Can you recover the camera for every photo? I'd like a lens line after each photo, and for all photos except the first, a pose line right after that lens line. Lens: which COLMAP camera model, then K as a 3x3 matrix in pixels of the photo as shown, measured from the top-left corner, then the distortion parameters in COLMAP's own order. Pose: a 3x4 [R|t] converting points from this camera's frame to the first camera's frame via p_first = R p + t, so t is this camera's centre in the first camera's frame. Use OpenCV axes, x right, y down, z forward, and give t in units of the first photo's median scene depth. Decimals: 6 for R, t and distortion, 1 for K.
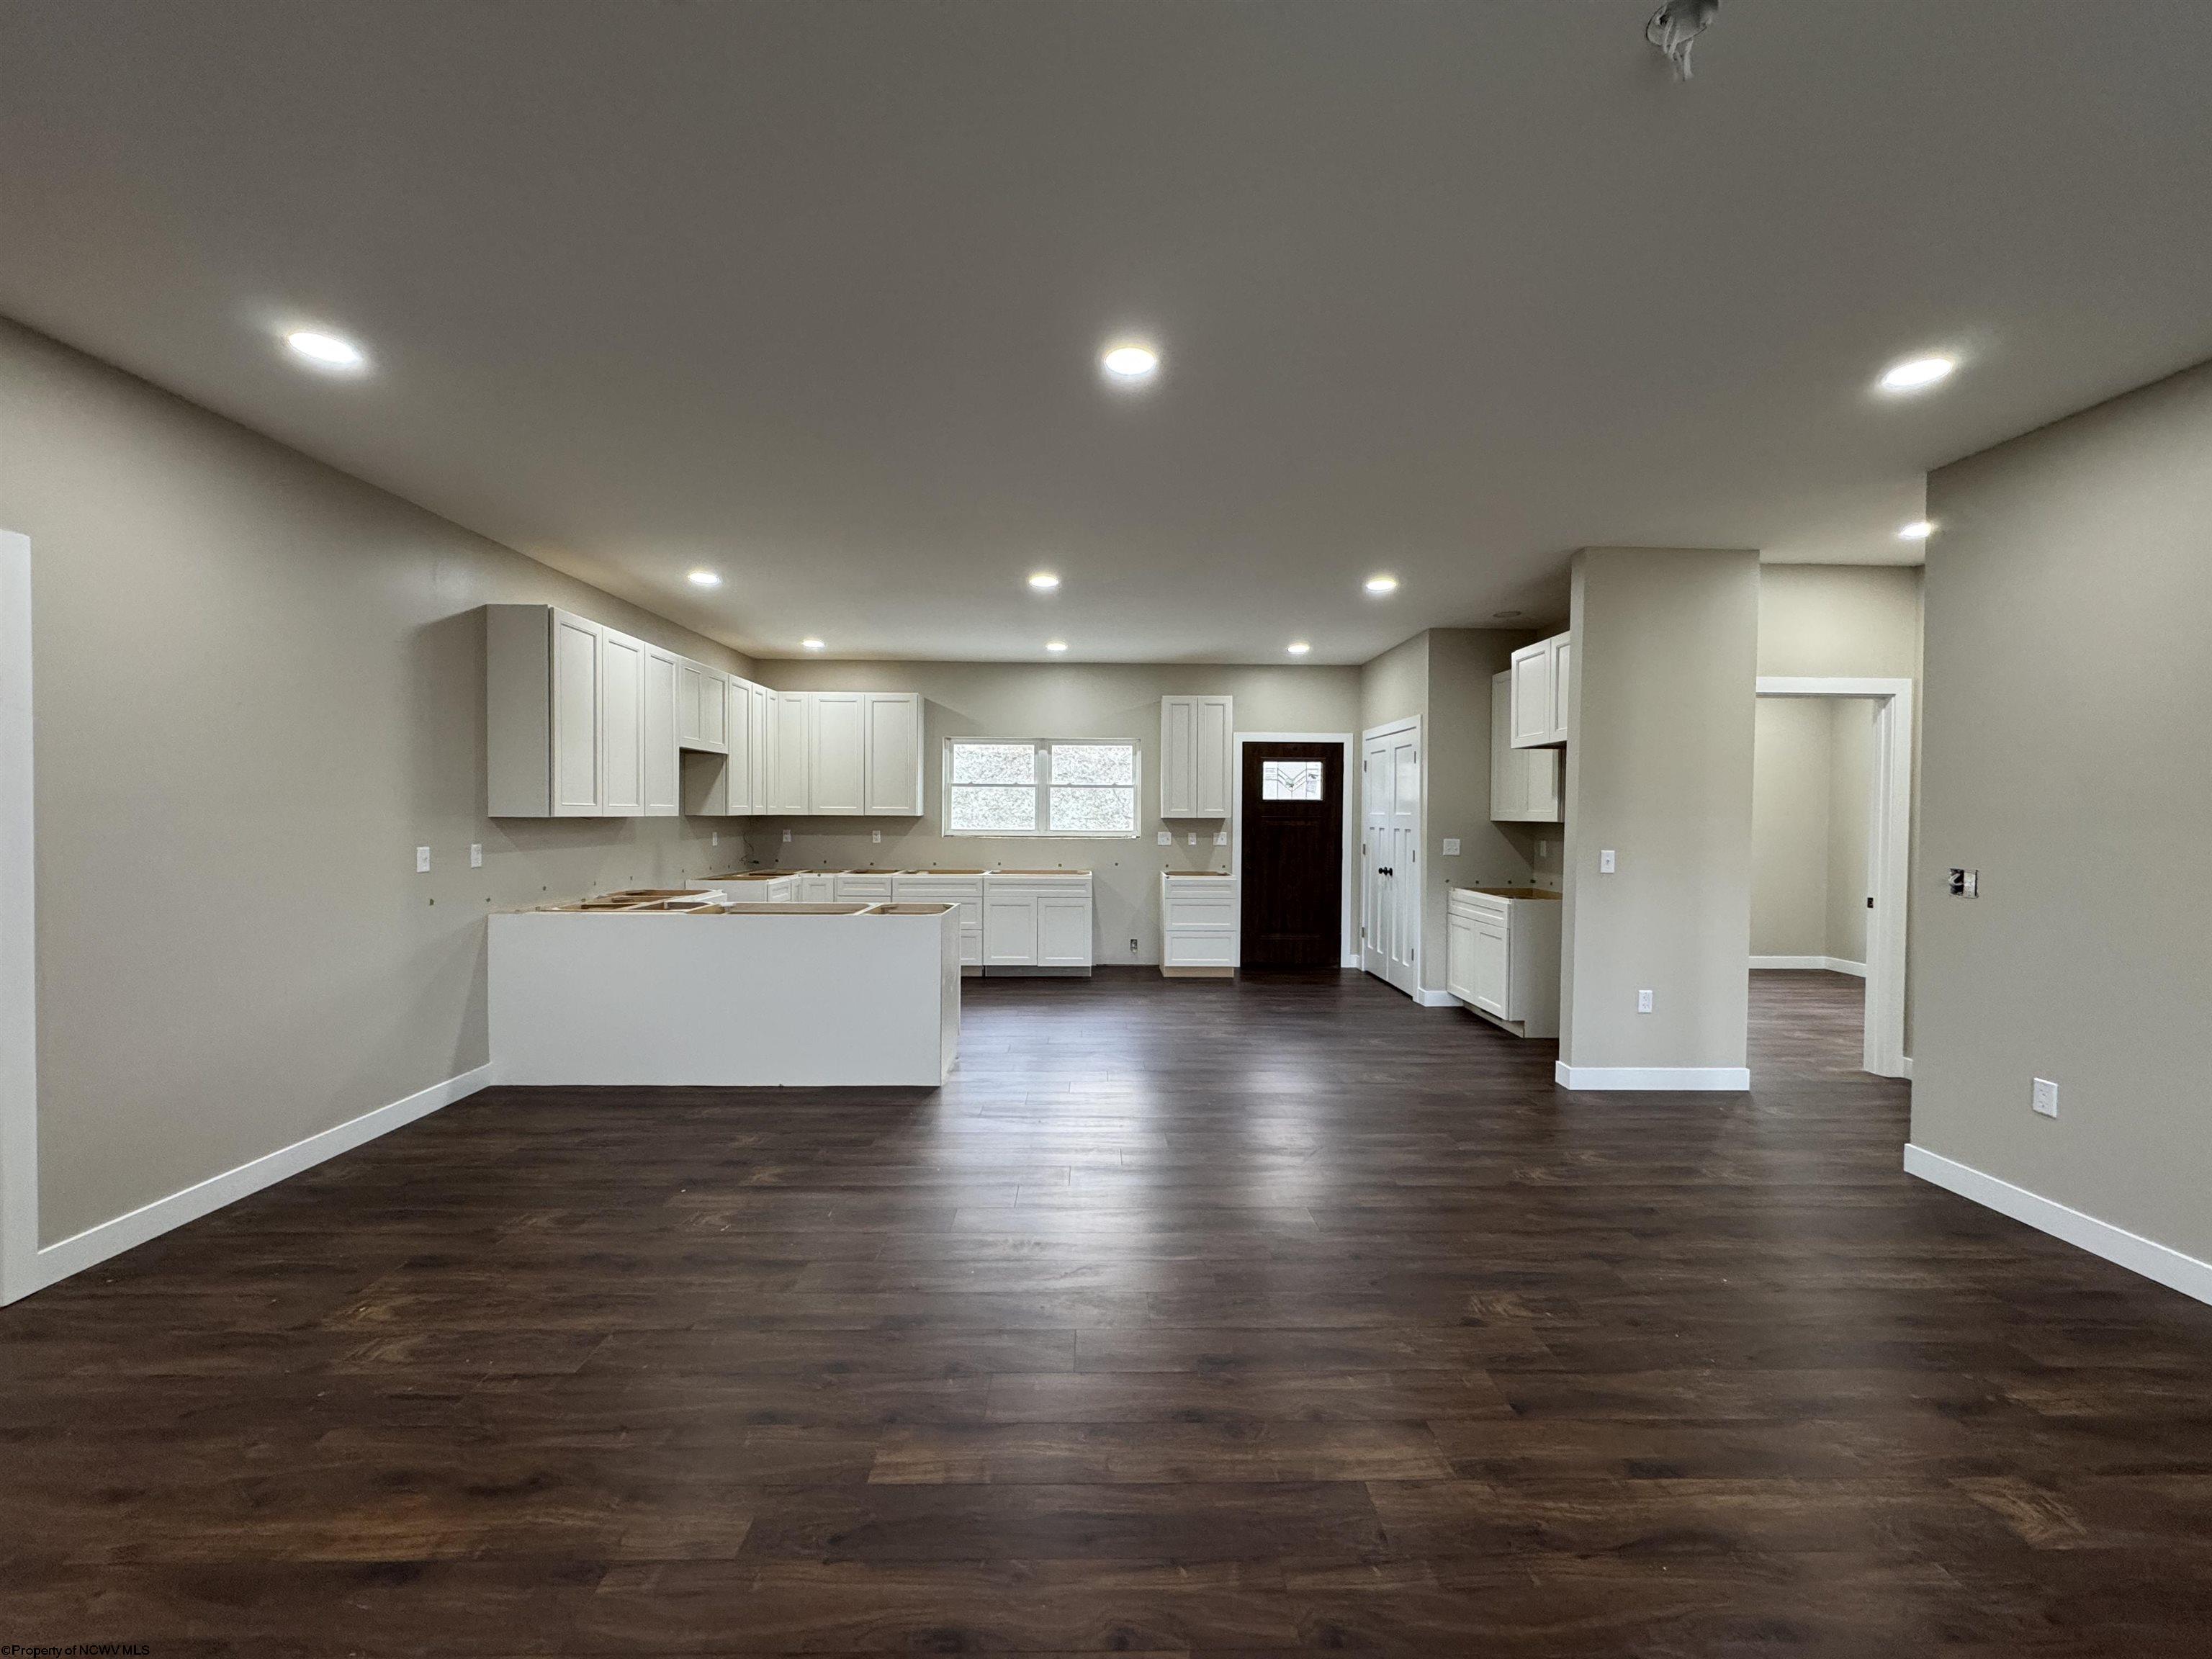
lens RADIAL K [[877.4, 0, 1106.8], [0, 877.4, 829.2], [0, 0, 1]] dist [-0.004200, 0.001416]
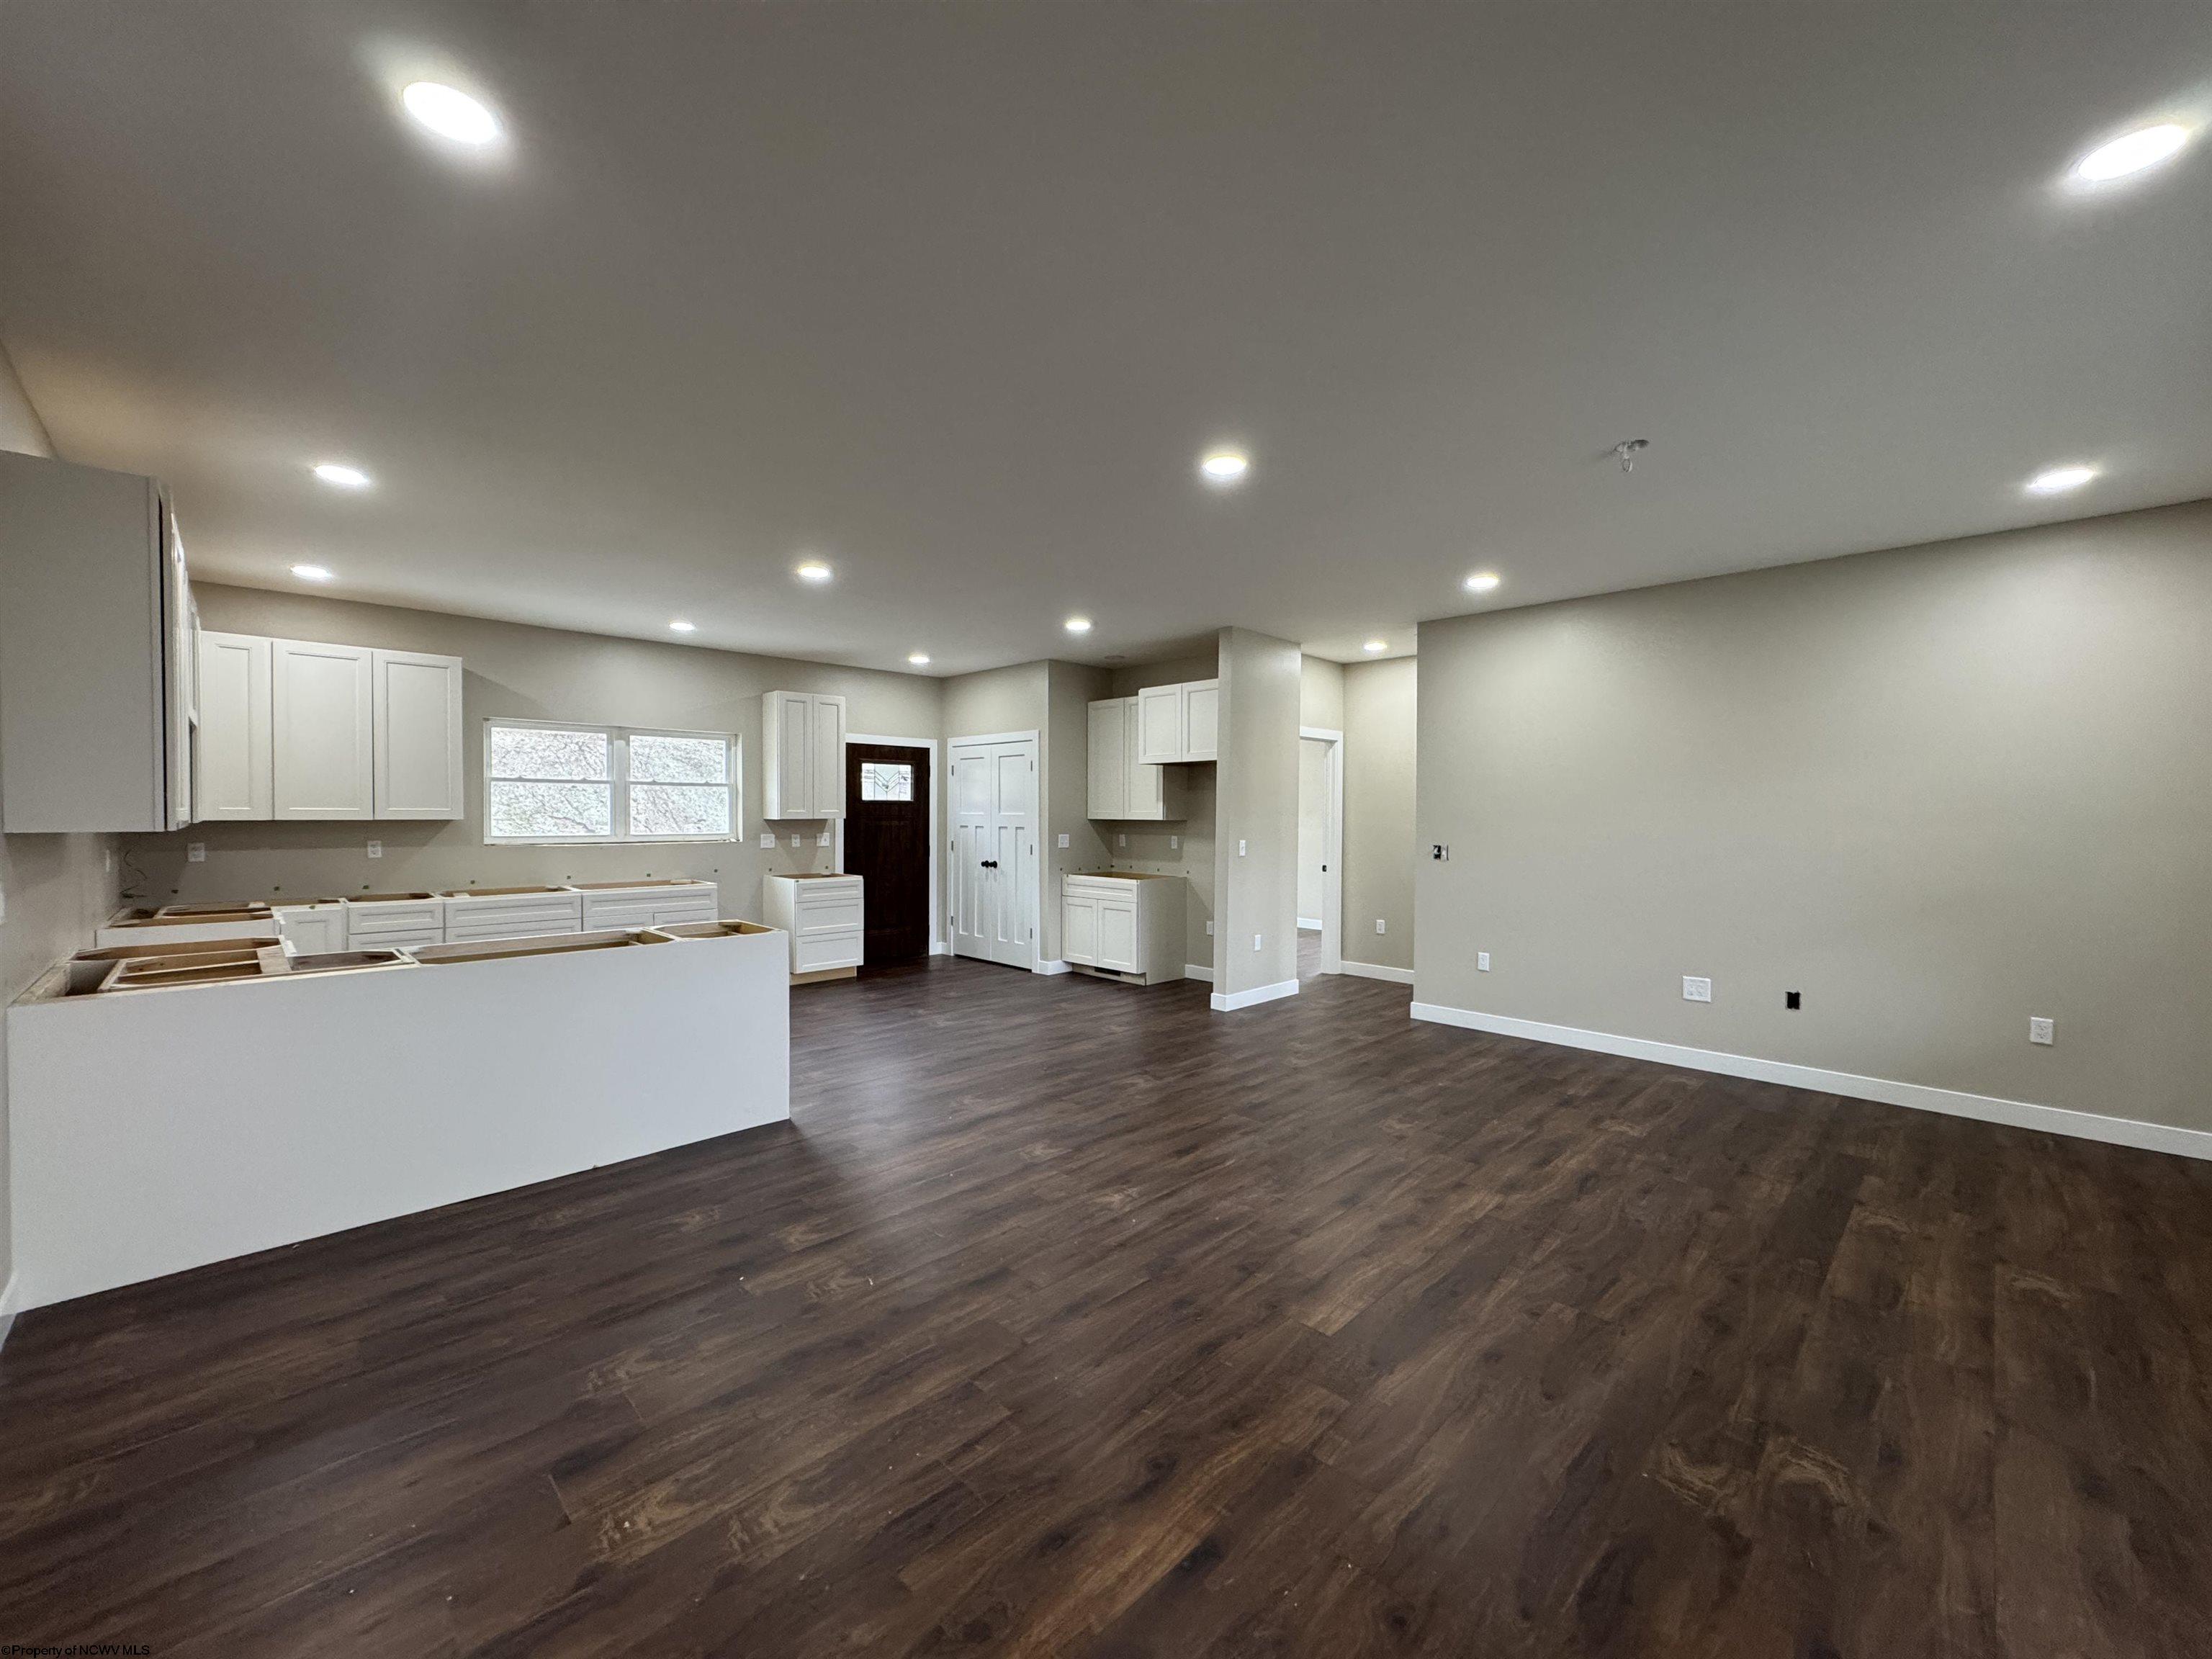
lens RADIAL K [[877.4, 0, 1107.0], [0, 877.4, 828.5], [0, 0, 1]] dist [-0.004200, 0.001416]
pose [[0.723393, -0.017386, 0.690217, -0.467405], [0.014438, 0.999845, 0.010054, -0.010098], [-0.690285, 0.002693, 0.723532, 0.093008]]
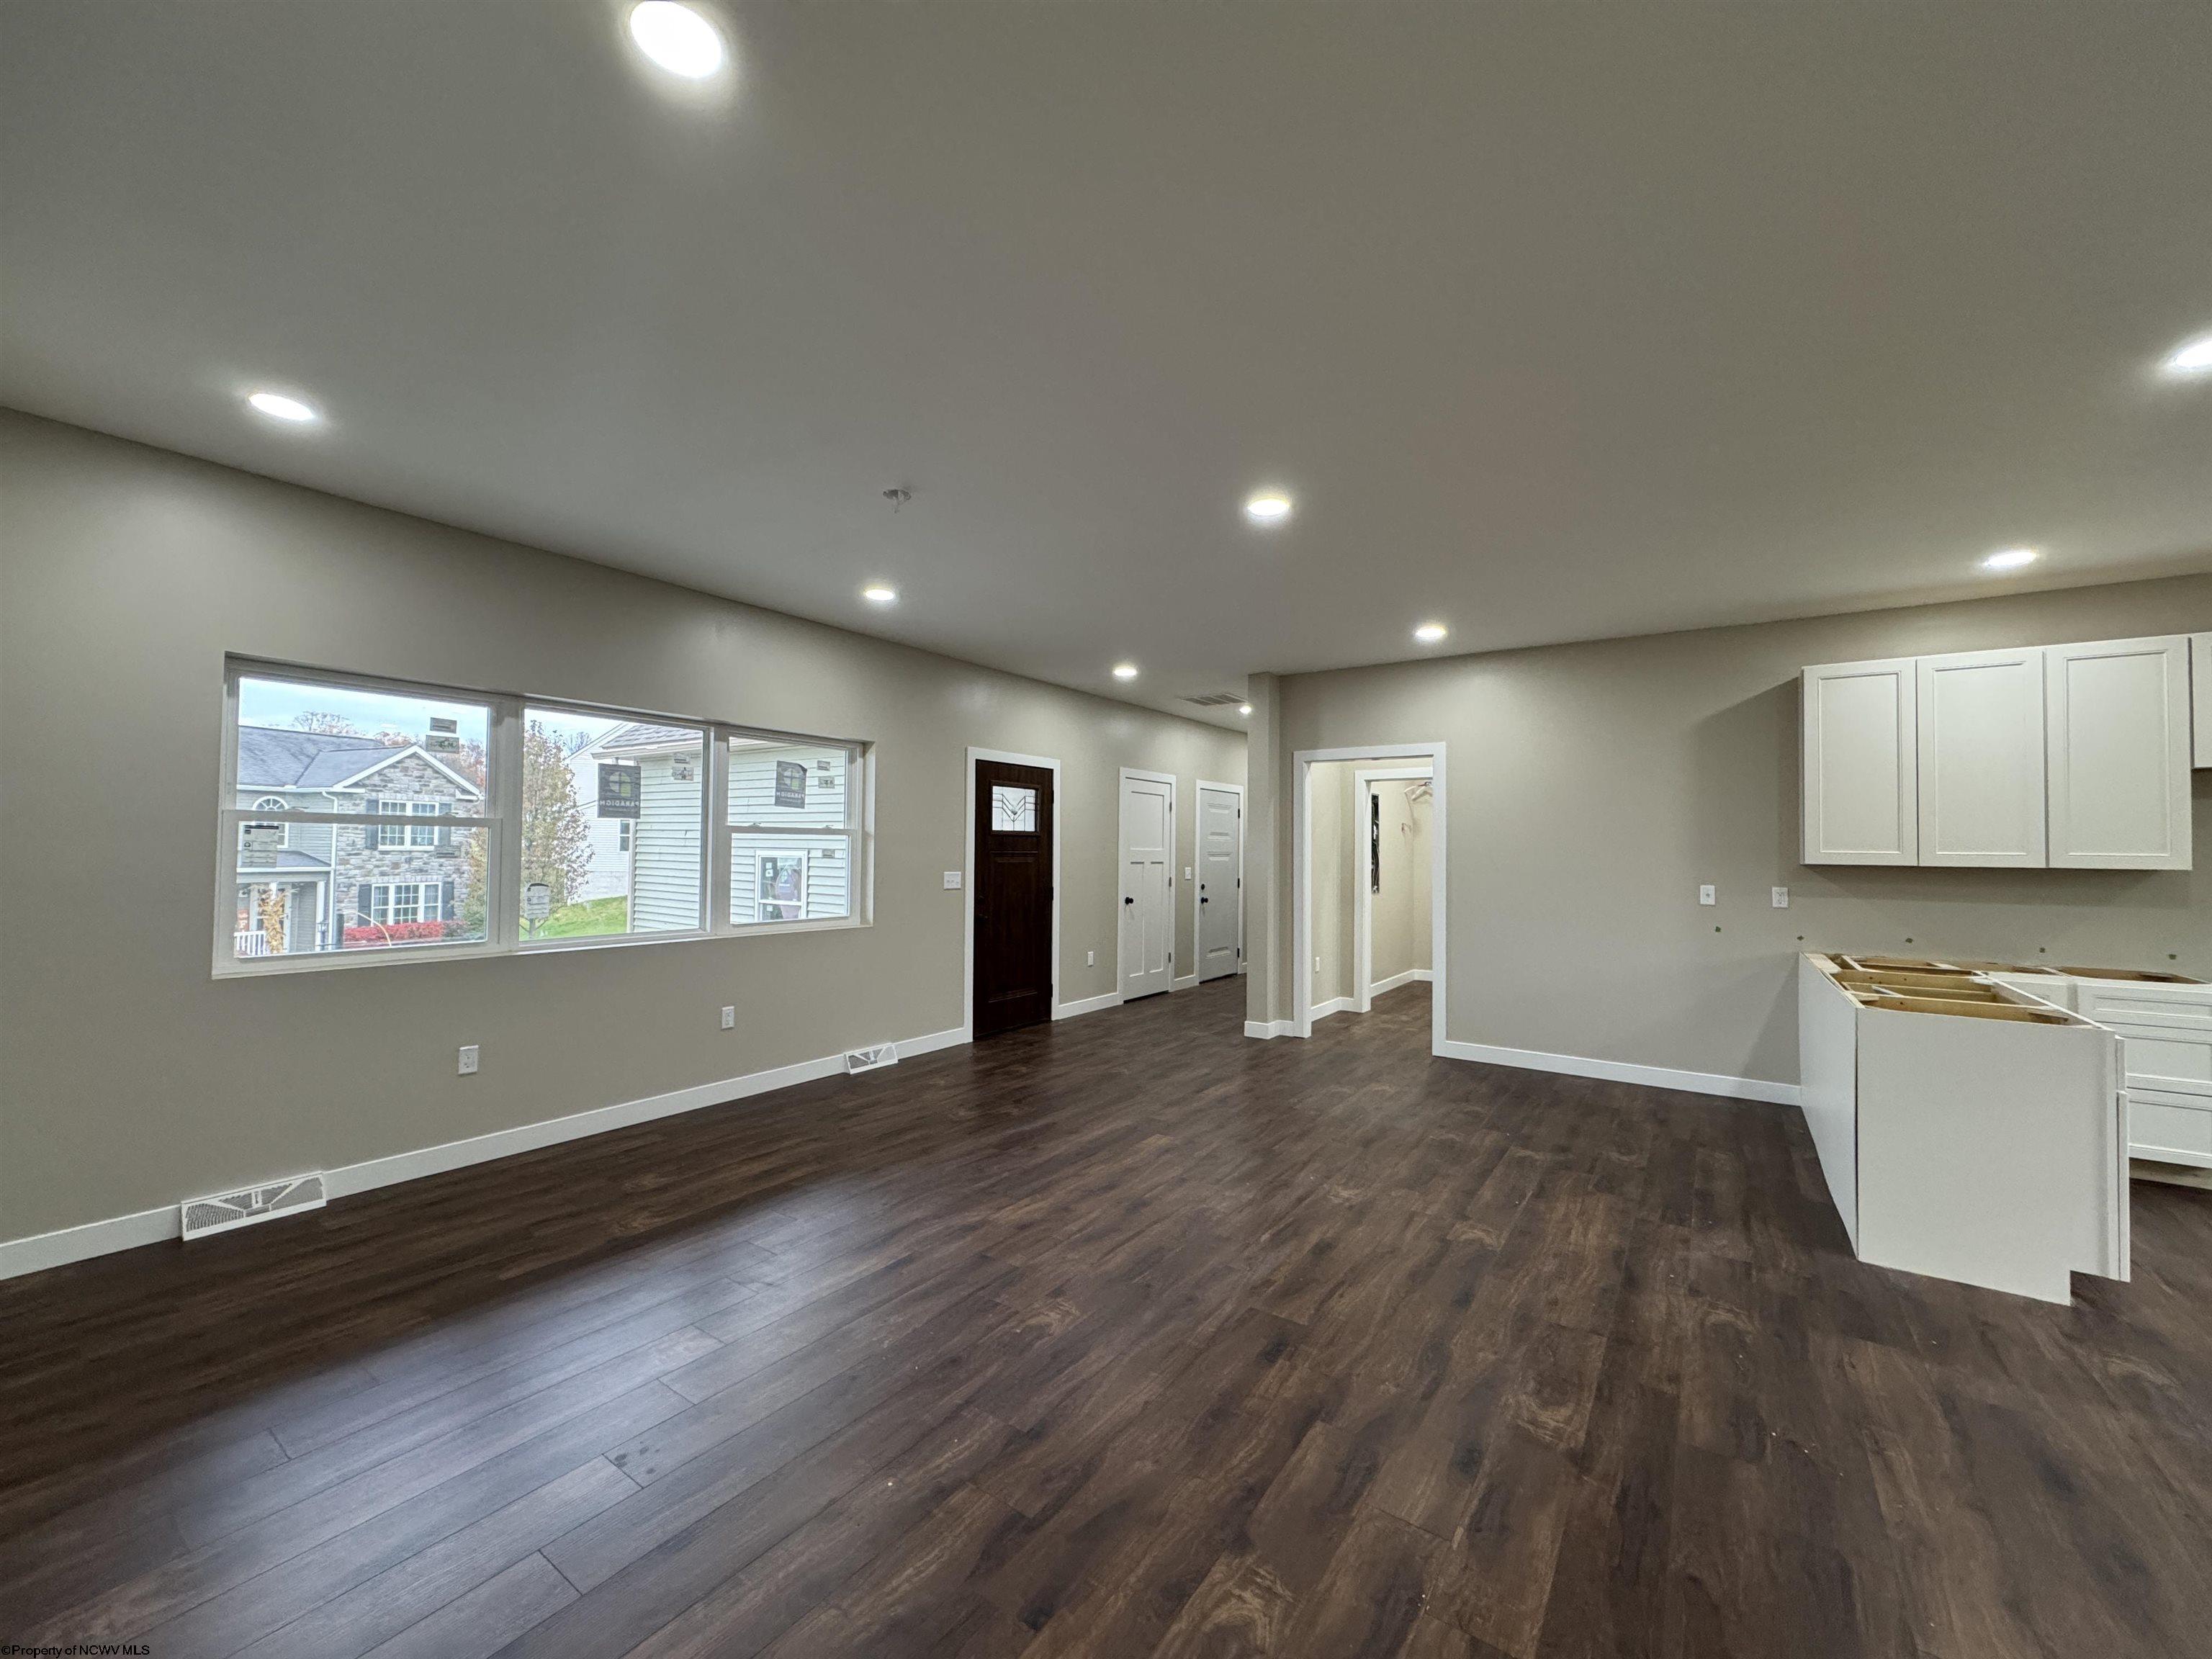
lens RADIAL K [[877.4, 0, 1106.0], [0, 877.4, 829.3], [0, 0, 1]] dist [-0.004200, 0.001416]
pose [[-0.585174, -0.032619, -0.810252, 0.580593], [-0.032177, 0.999338, -0.016992, -0.008837], [0.810269, 0.016128, -0.585836, 0.750530]]
